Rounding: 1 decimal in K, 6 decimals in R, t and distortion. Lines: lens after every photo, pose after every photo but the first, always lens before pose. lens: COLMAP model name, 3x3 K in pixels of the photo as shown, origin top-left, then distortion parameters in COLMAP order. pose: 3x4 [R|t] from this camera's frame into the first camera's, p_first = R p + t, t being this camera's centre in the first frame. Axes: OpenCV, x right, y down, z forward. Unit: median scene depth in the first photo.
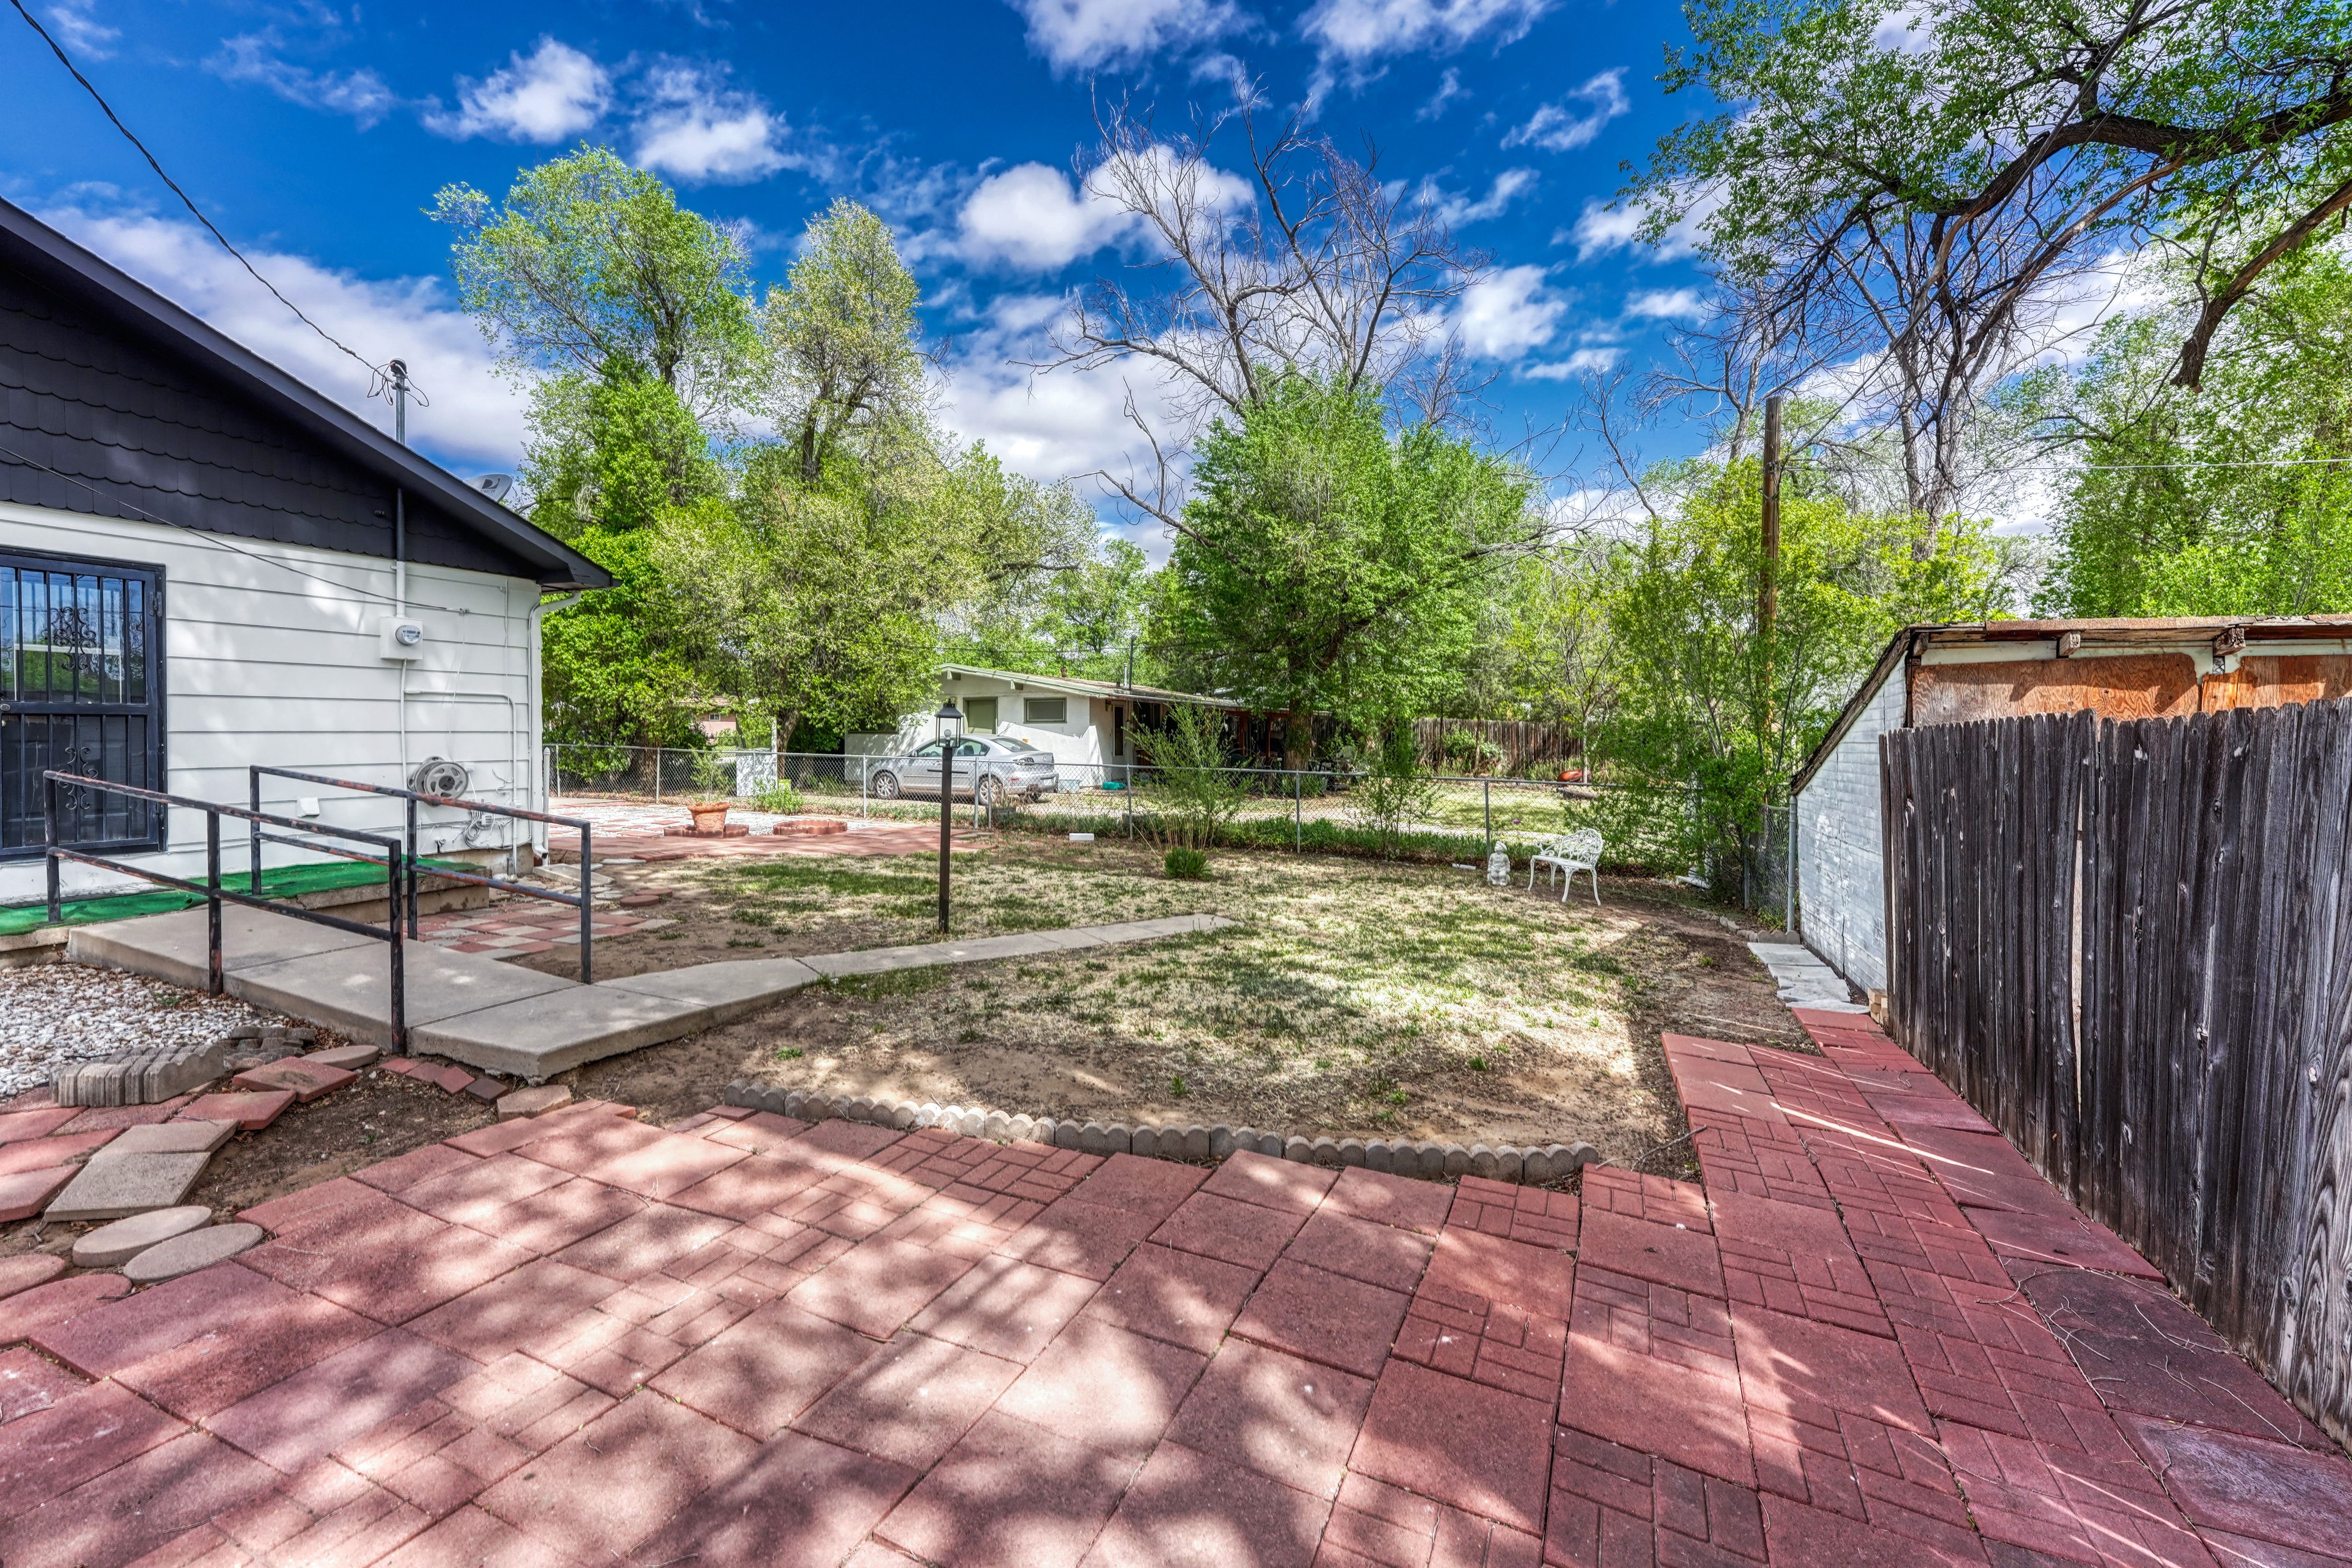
lens RADIAL K [[979.4, 0, 1139.5], [0, 979.4, 762.4], [0, 0, 1]] dist [-0.008900, 0.002400]
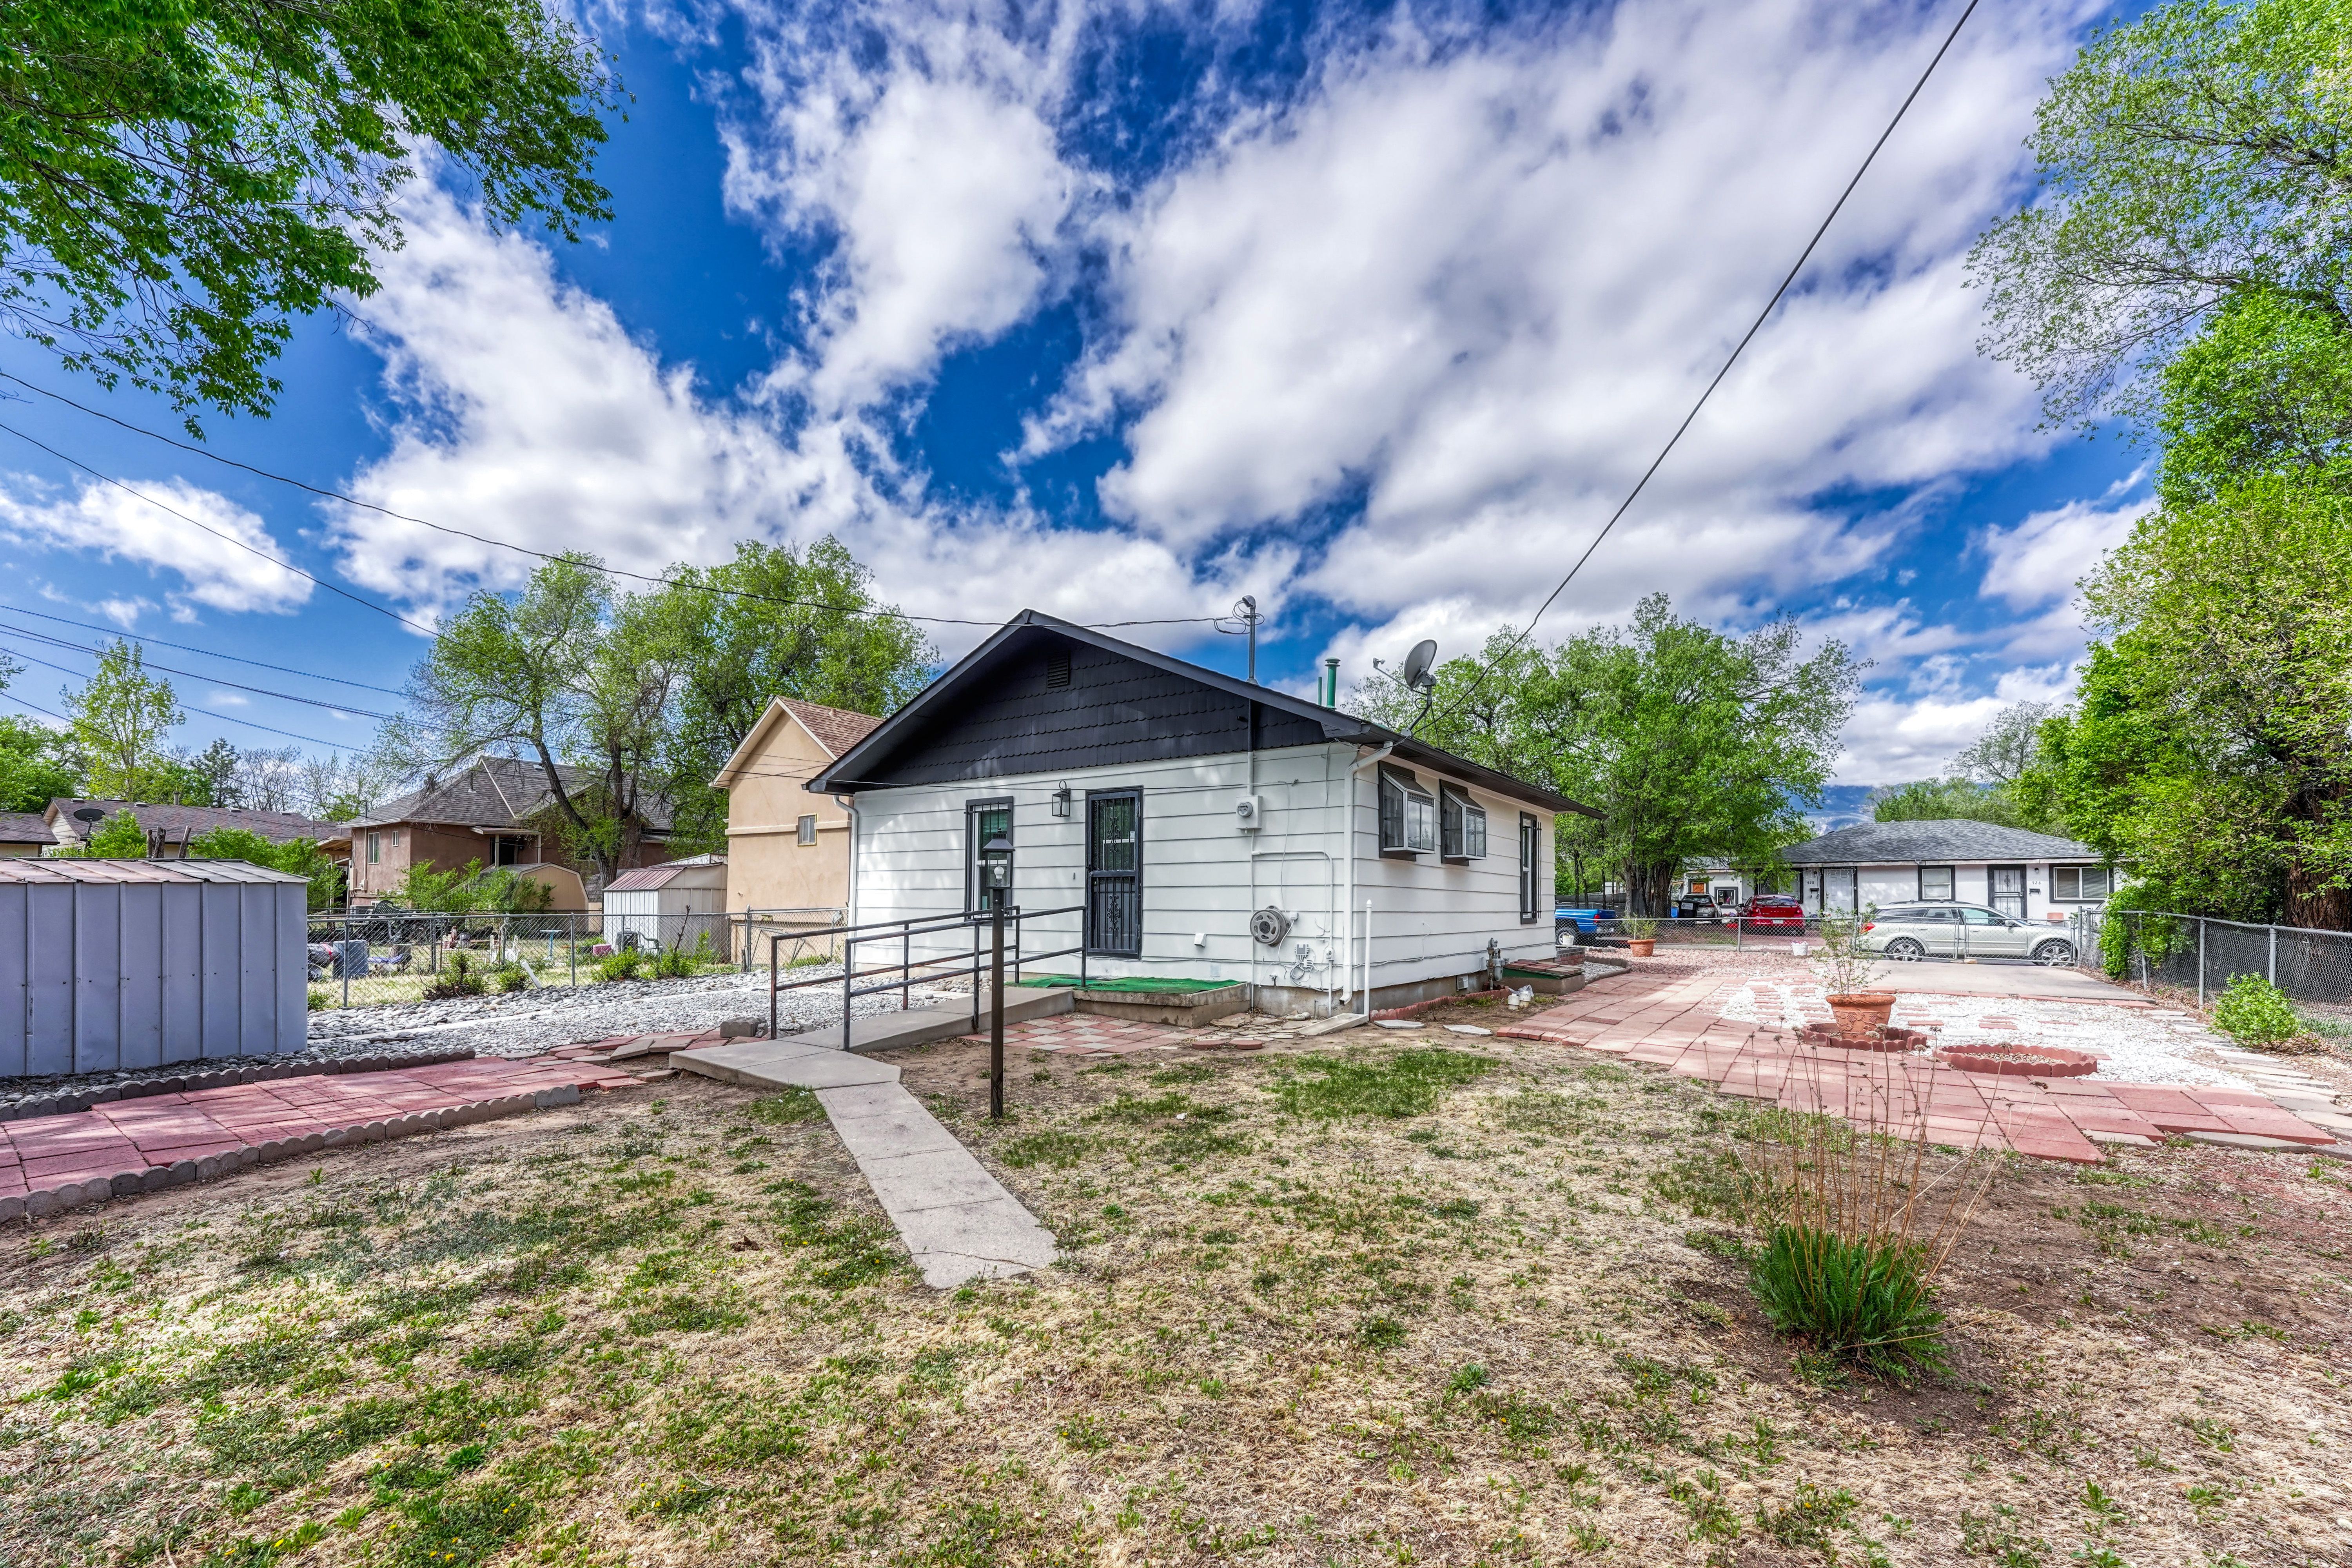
lens RADIAL K [[979.4, 0, 1196.8], [0, 979.4, 870.0], [0, 0, 1]] dist [-0.008900, 0.002400]
pose [[-0.204930, -0.035011, -0.978150, 0.552147], [-0.033217, 0.999033, -0.028799, -0.013560], [0.978213, 0.026589, -0.205895, 1.293896]]
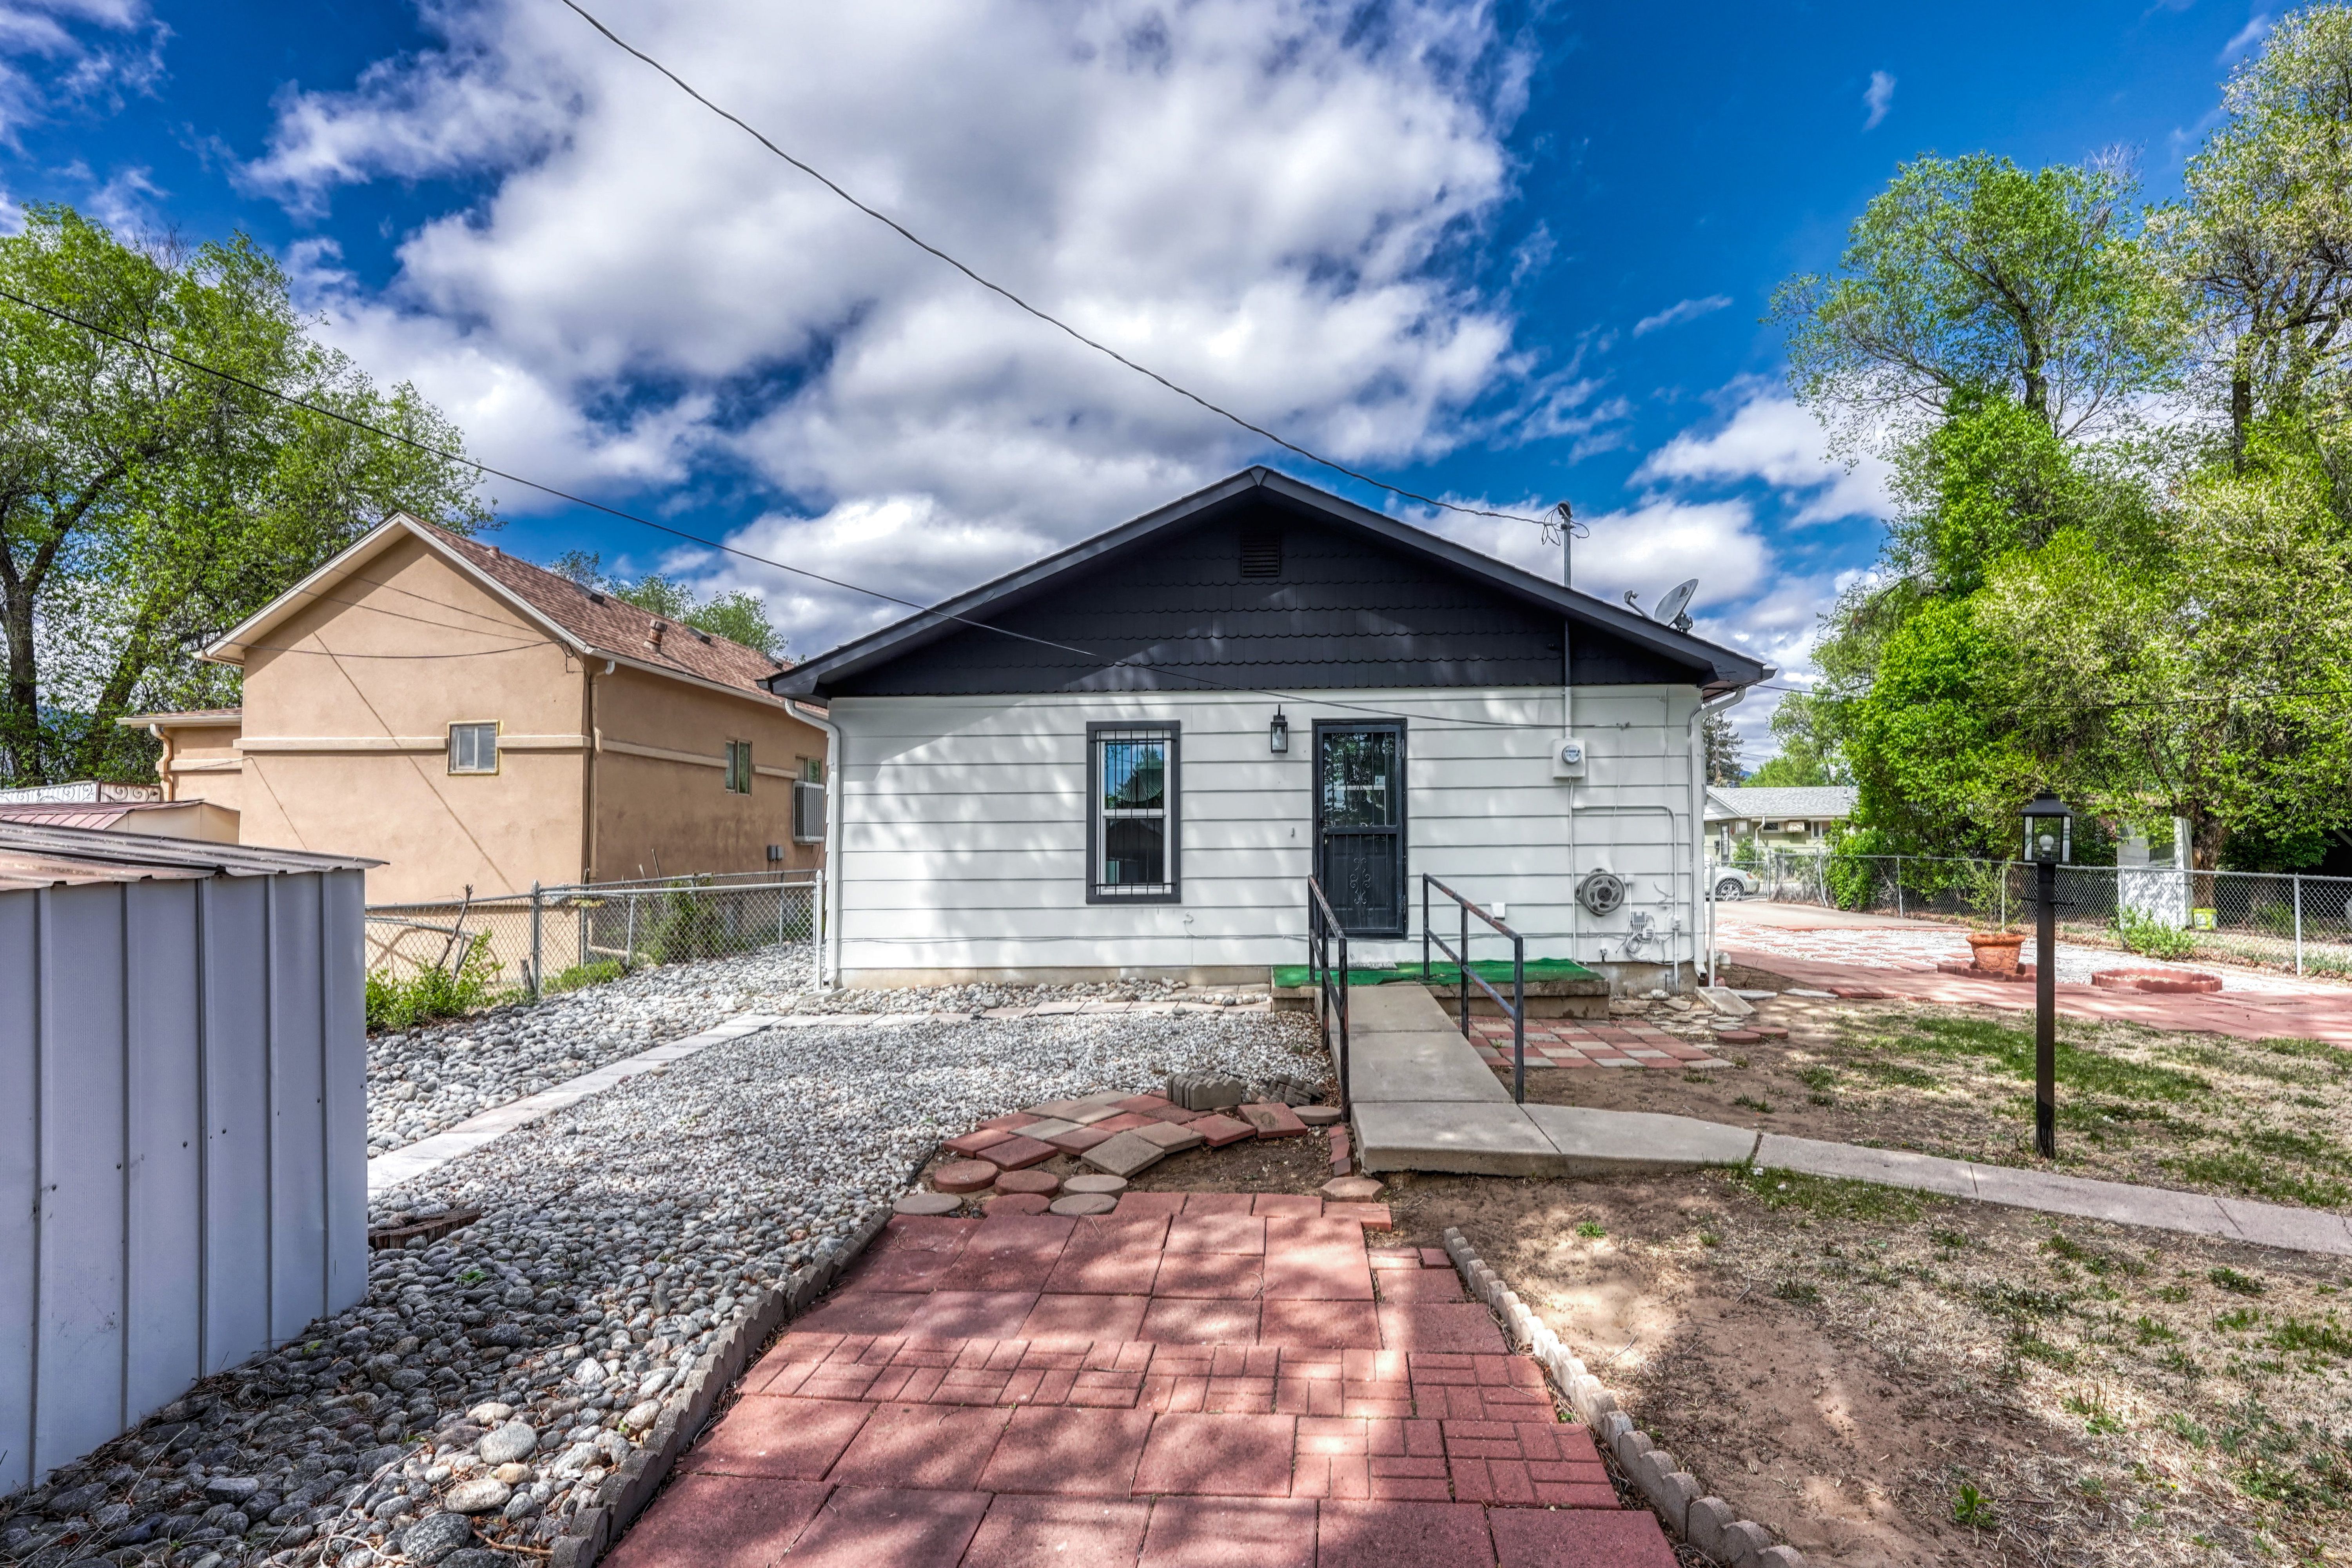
lens RADIAL K [[1108.5, 0, 1224.1], [0, 1108.5, 830.0], [0, 0, 1]] dist [0.007018, 0.001354]
pose [[0.363948, -0.018836, -0.931229, 0.267235], [-0.019773, 0.999414, -0.027943, -0.006689], [0.931210, 0.028583, 0.363362, 0.215297]]
